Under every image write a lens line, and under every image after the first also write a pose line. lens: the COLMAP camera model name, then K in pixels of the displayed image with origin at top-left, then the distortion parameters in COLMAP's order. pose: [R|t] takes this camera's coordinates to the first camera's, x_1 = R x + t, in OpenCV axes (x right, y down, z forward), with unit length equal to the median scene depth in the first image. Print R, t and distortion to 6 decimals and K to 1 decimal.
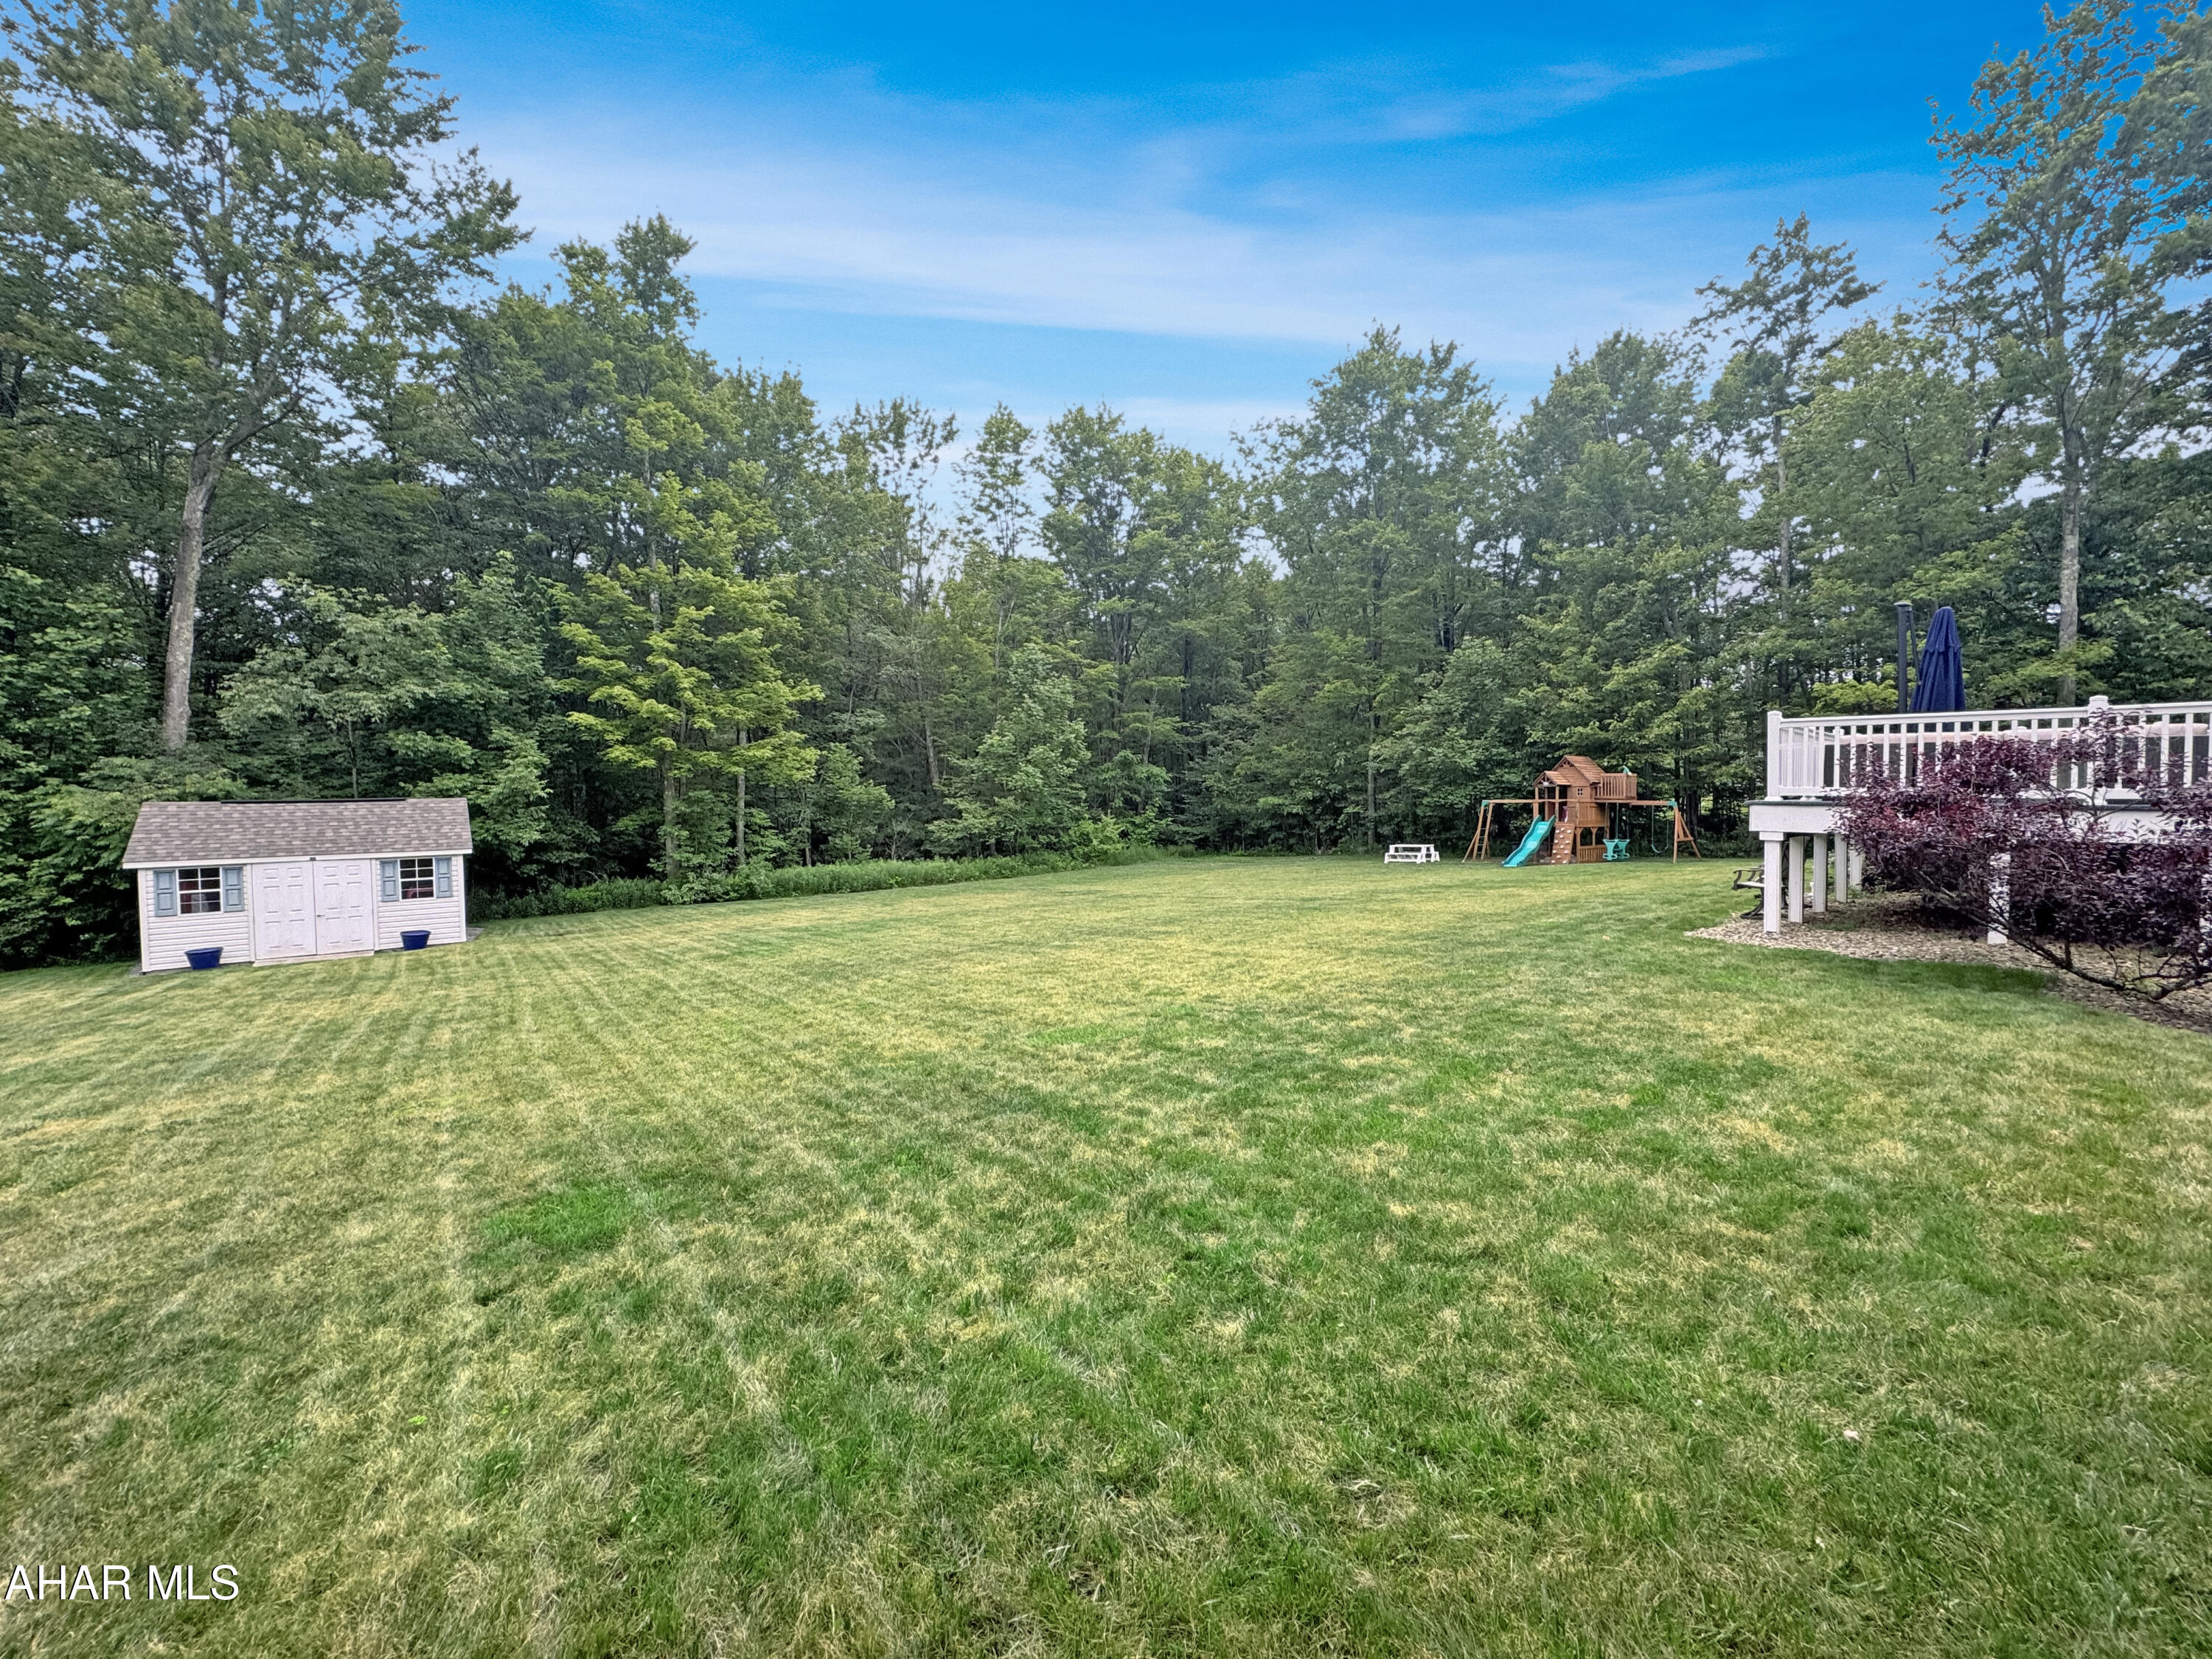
lens RADIAL K [[900.0, 0, 1116.4], [0, 900.0, 821.4], [0, 0, 1]] dist [-0.001309, 0.000602]
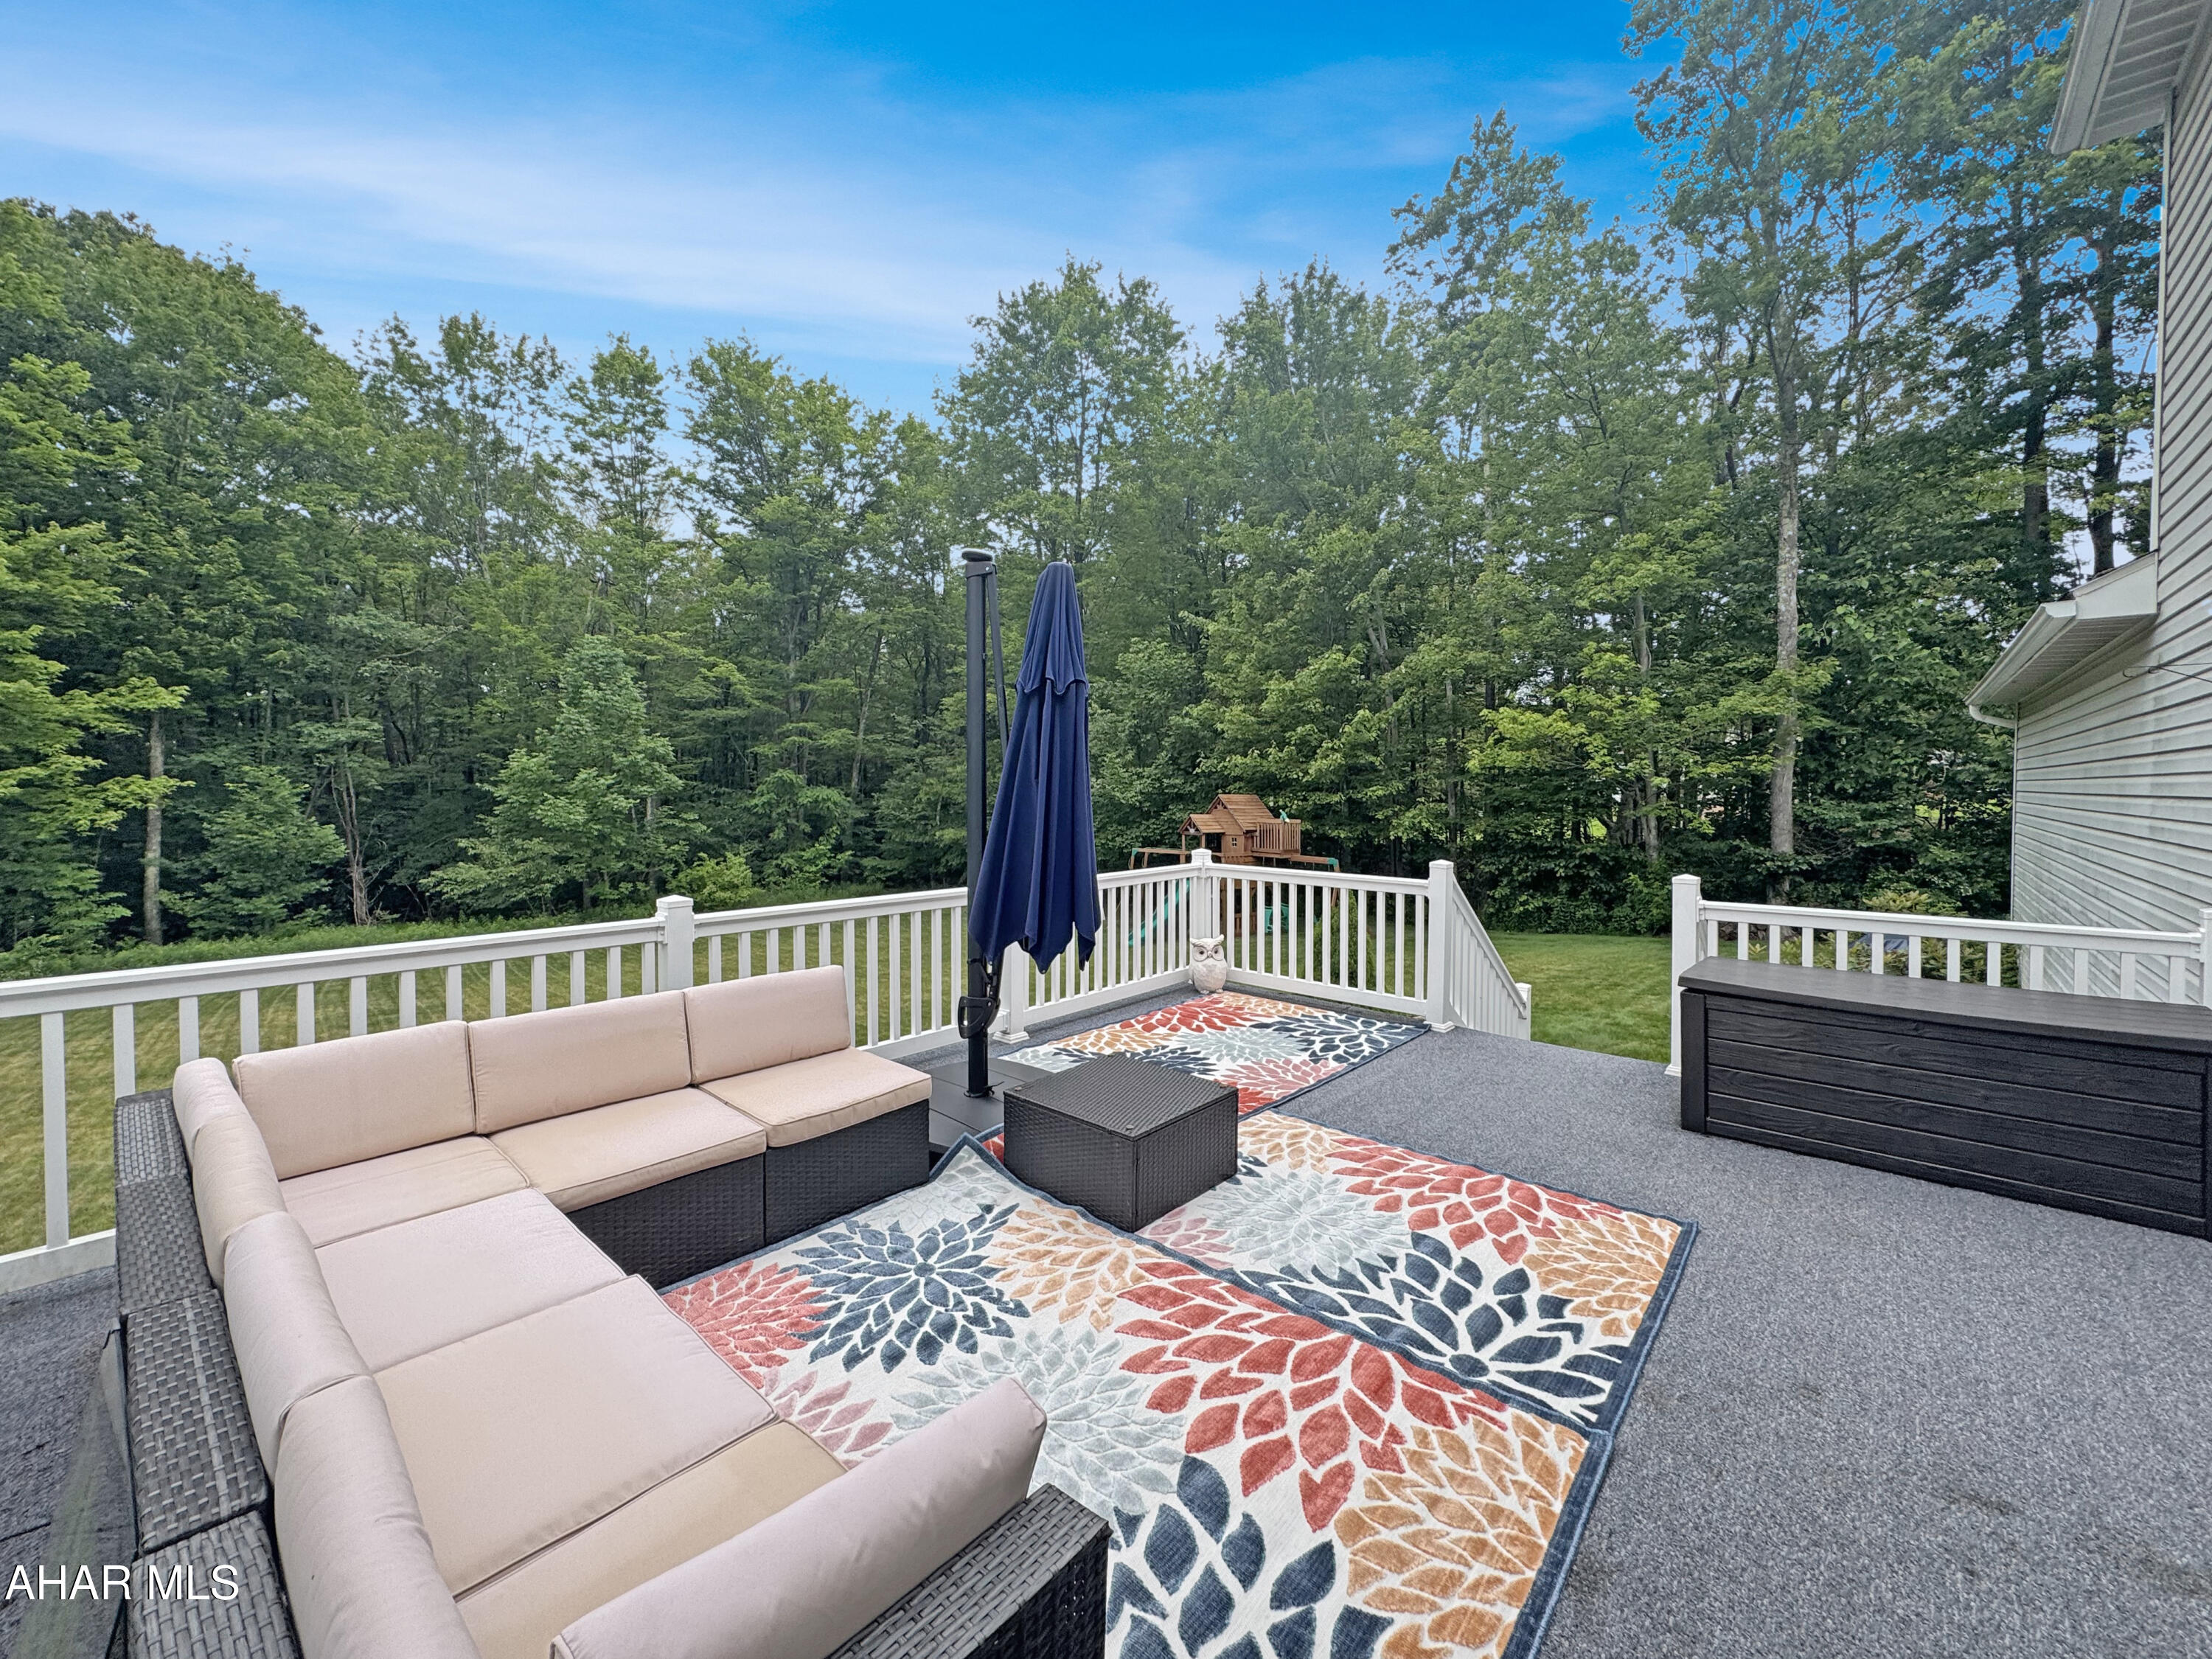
lens RADIAL K [[900.0, 0, 1104.4], [0, 900.0, 820.2], [0, 0, 1]] dist [-0.001309, 0.000602]
pose [[0.994216, 0.001027, 0.107395, 0.320506], [-0.001032, 0.999999, -0.000007, -0.050744], [-0.107395, -0.000104, 0.994216, 0.242563]]
